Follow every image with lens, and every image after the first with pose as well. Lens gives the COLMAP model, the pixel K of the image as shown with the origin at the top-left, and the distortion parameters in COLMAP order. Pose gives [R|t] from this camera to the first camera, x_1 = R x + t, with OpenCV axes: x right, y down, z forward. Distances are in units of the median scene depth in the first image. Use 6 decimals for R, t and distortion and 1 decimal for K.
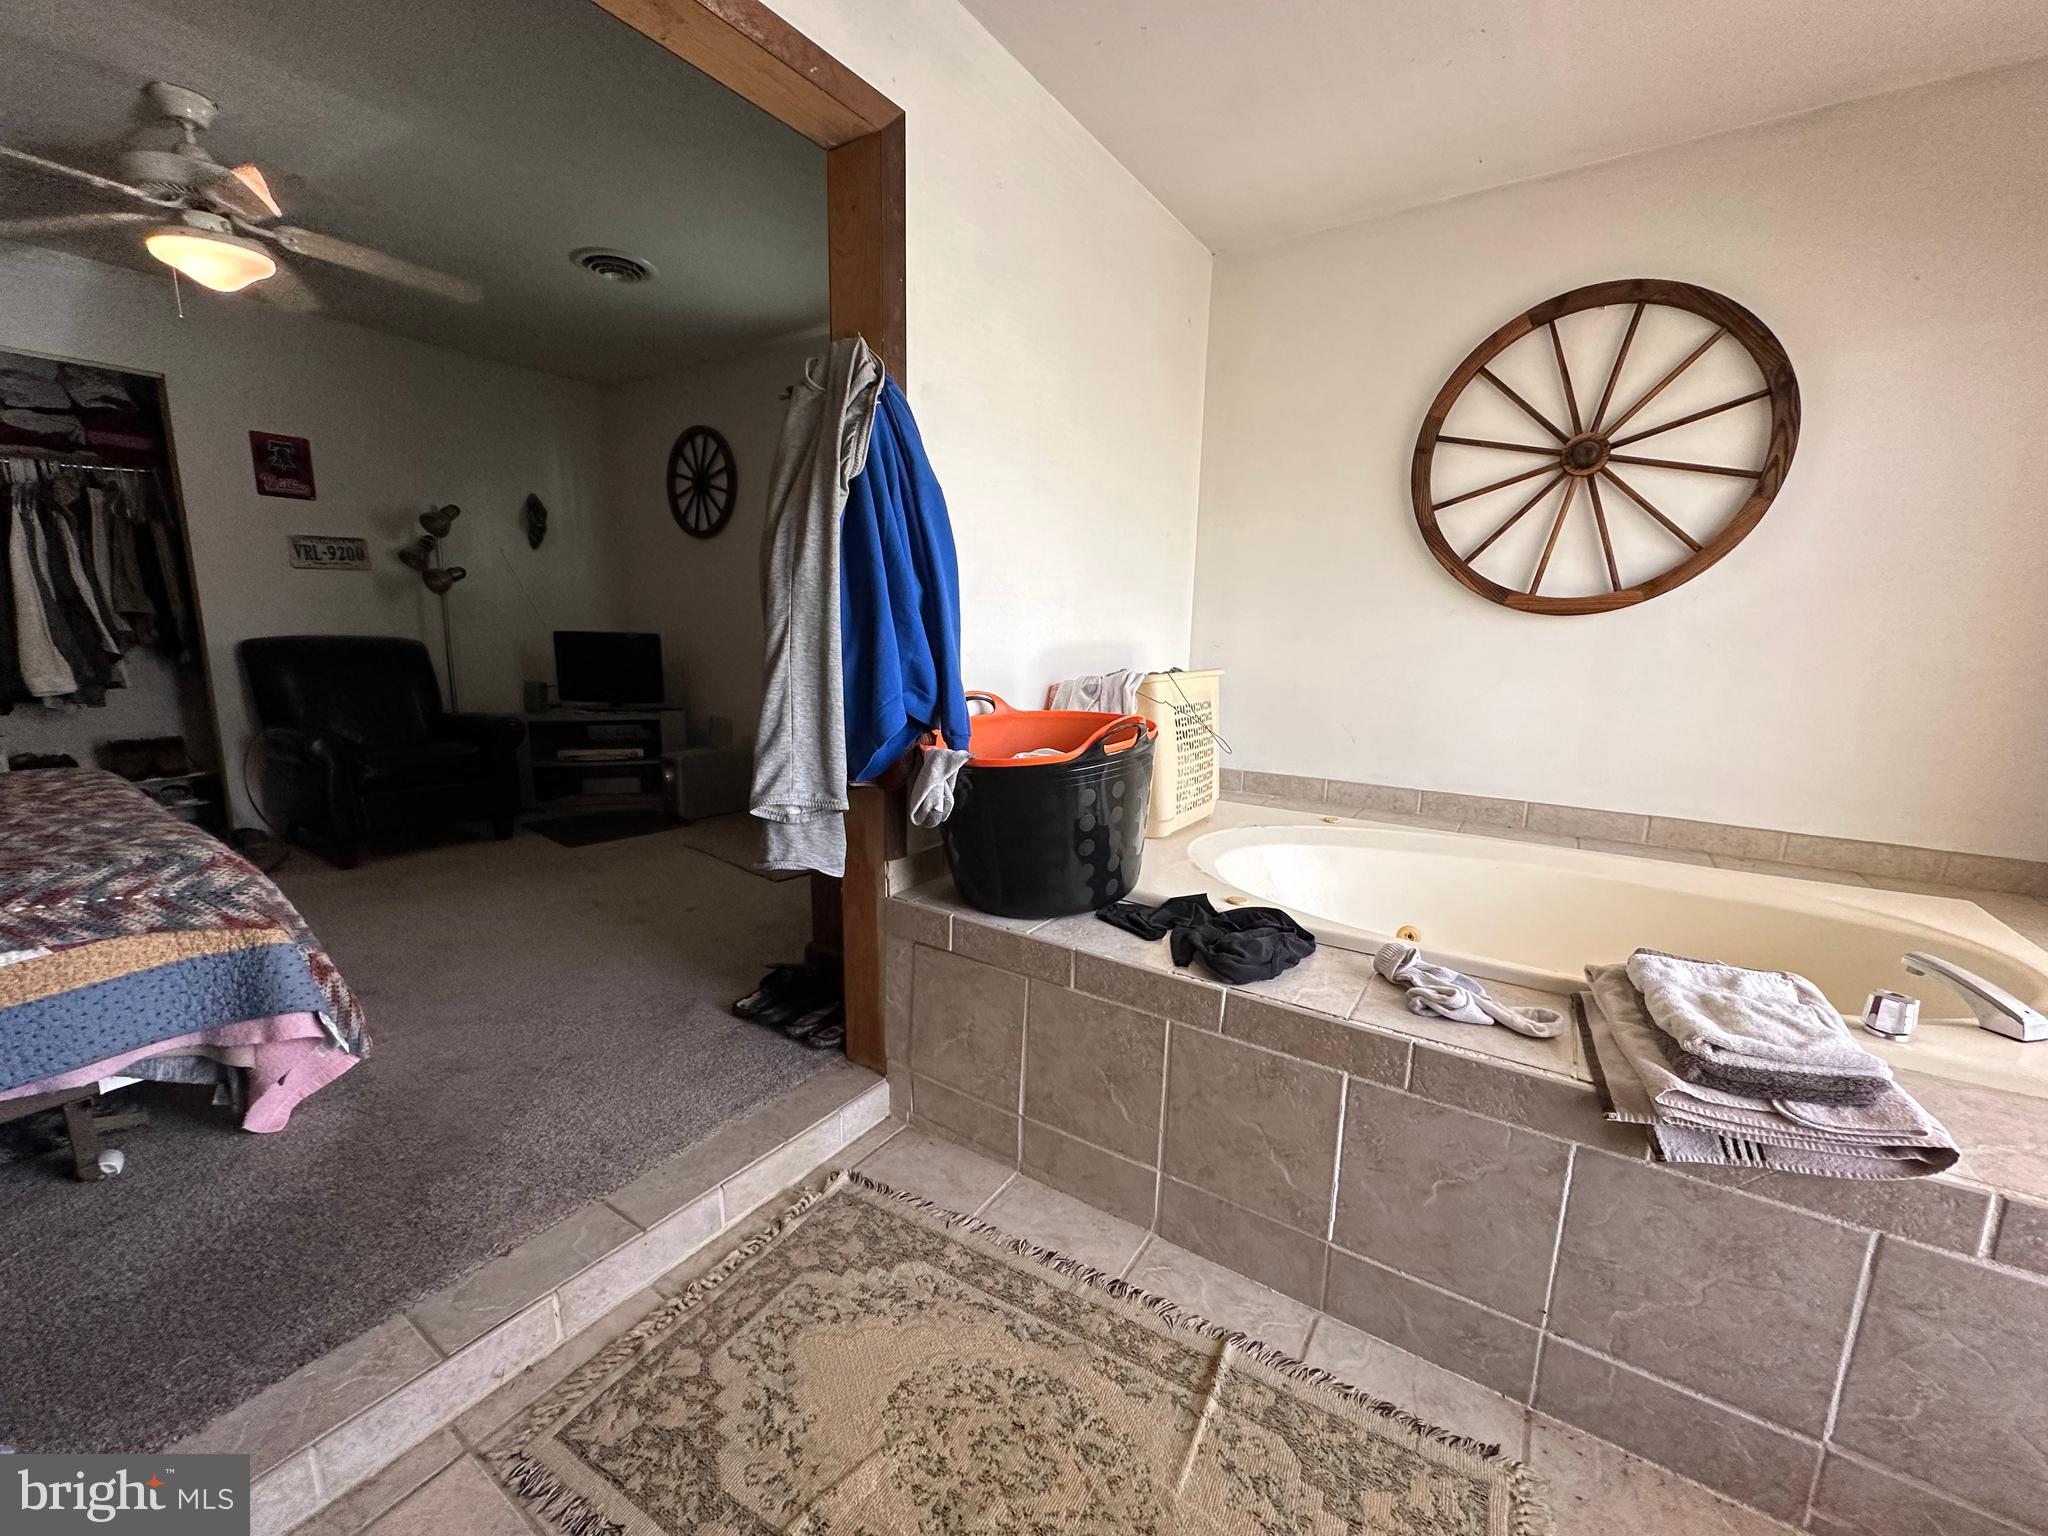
lens RADIAL K [[812.5, 0, 1024.9], [0, 812.5, 769.3], [0, 0, 1]] dist [-0.002417, 0.000713]
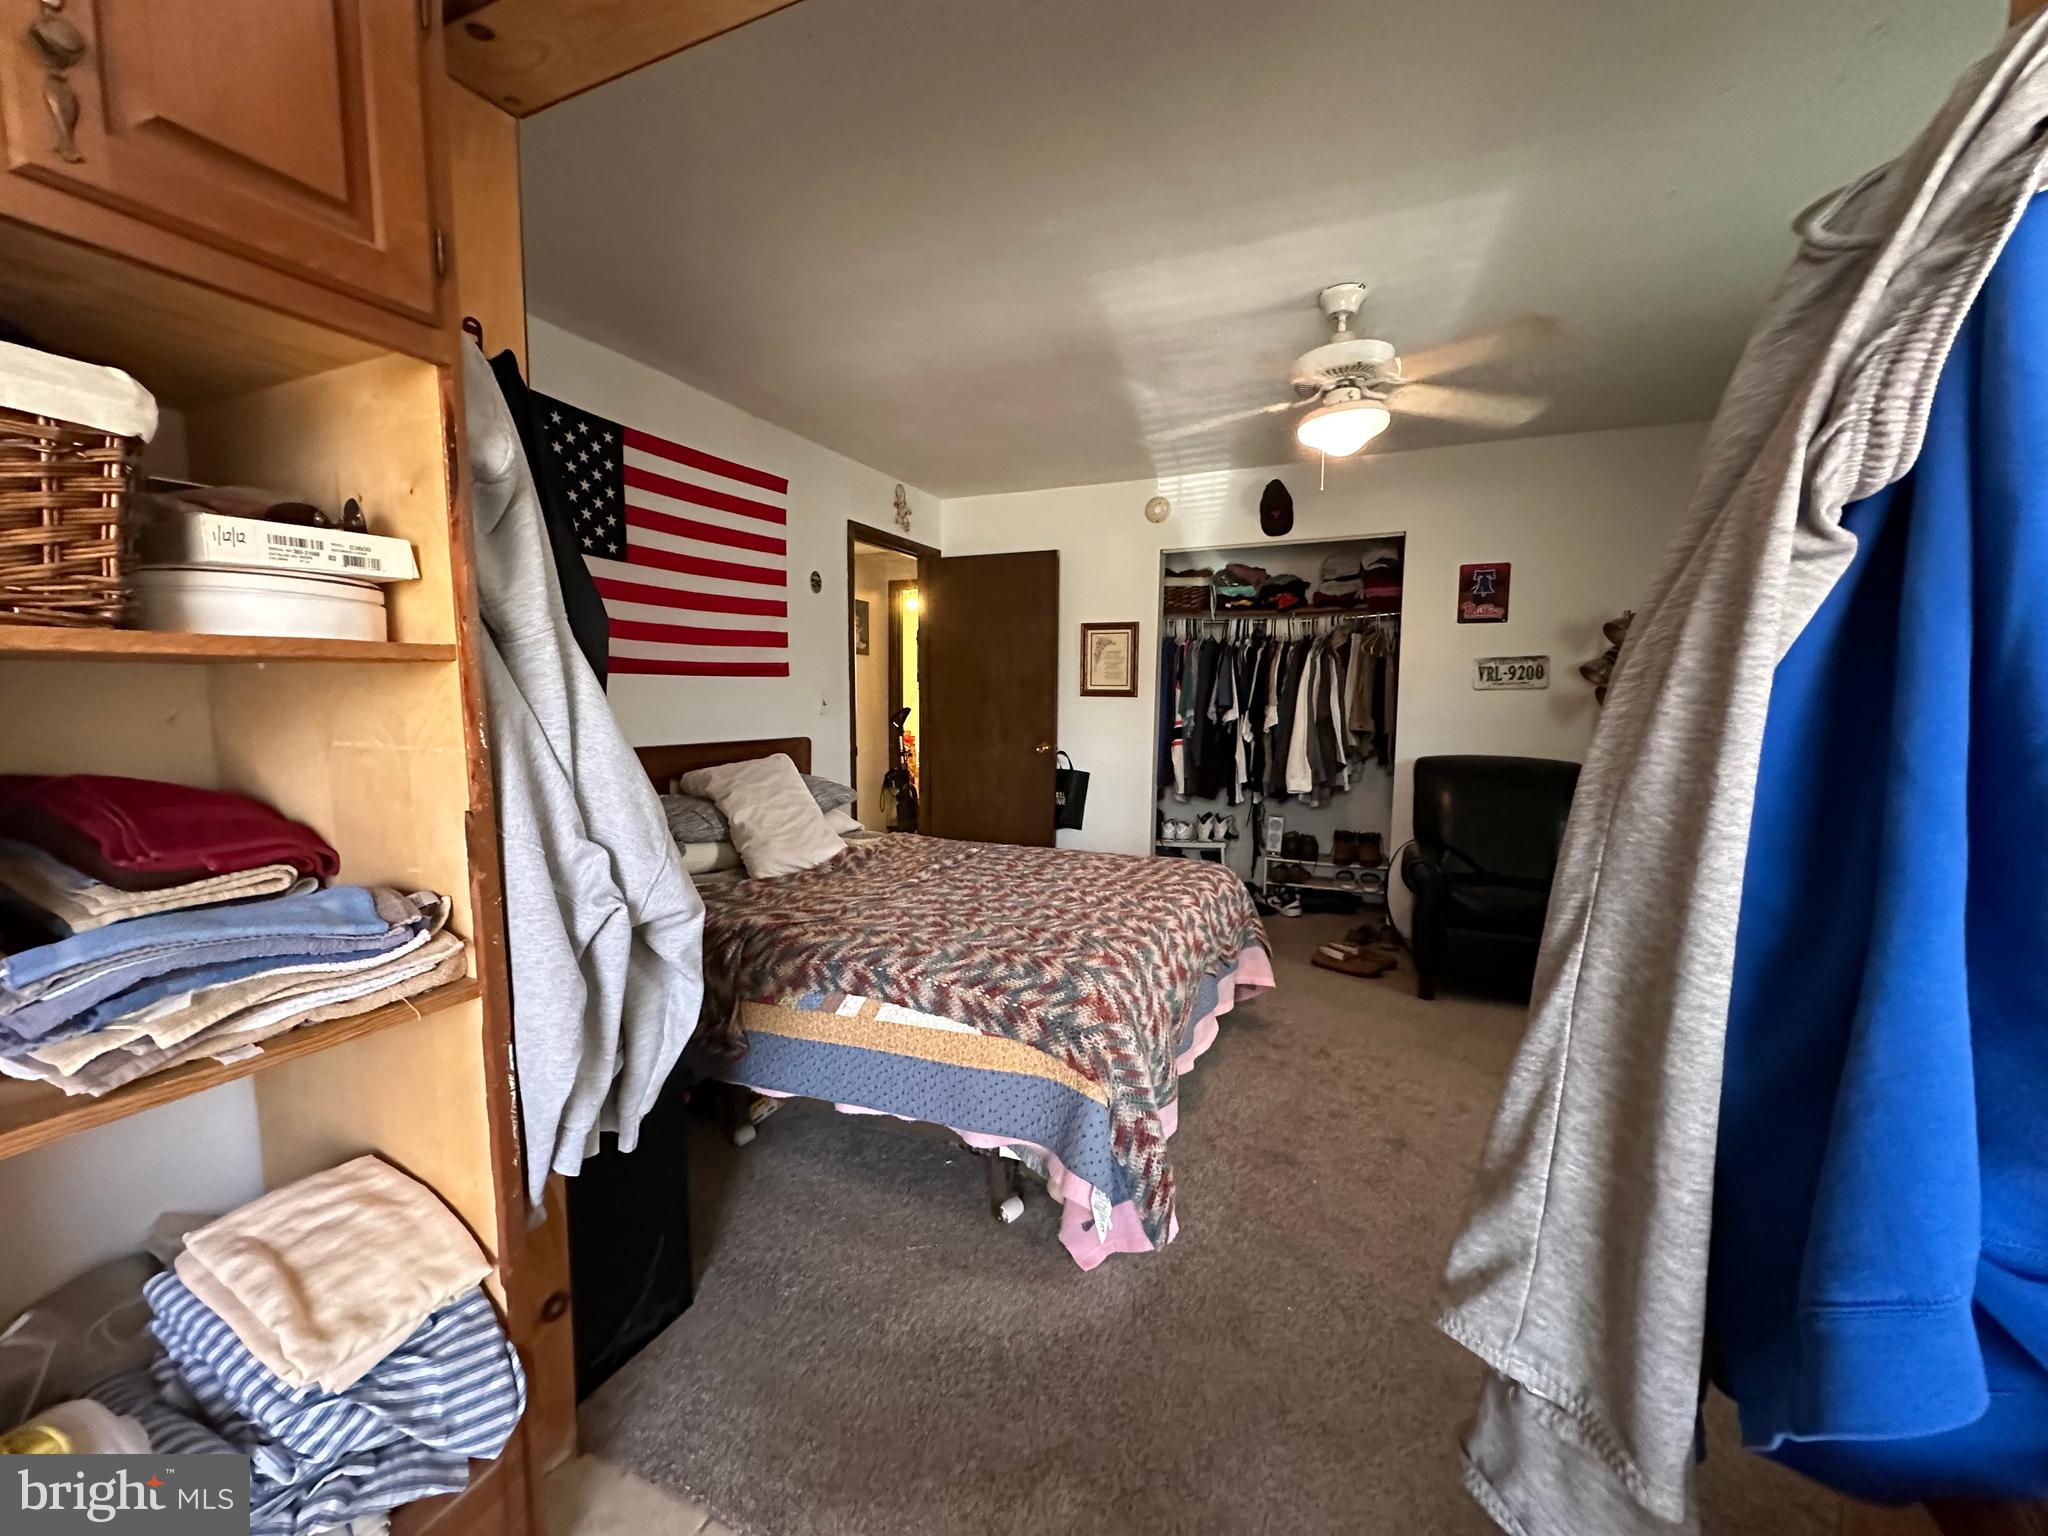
lens RADIAL K [[812.5, 0, 1024.9], [0, 812.5, 769.3], [0, 0, 1]] dist [-0.002417, 0.000713]
pose [[0.172619, 0.071424, -0.982396, 0.024405], [-0.176795, 0.983417, 0.040433, -0.163820], [0.968992, 0.166704, 0.182384, 0.504799]]
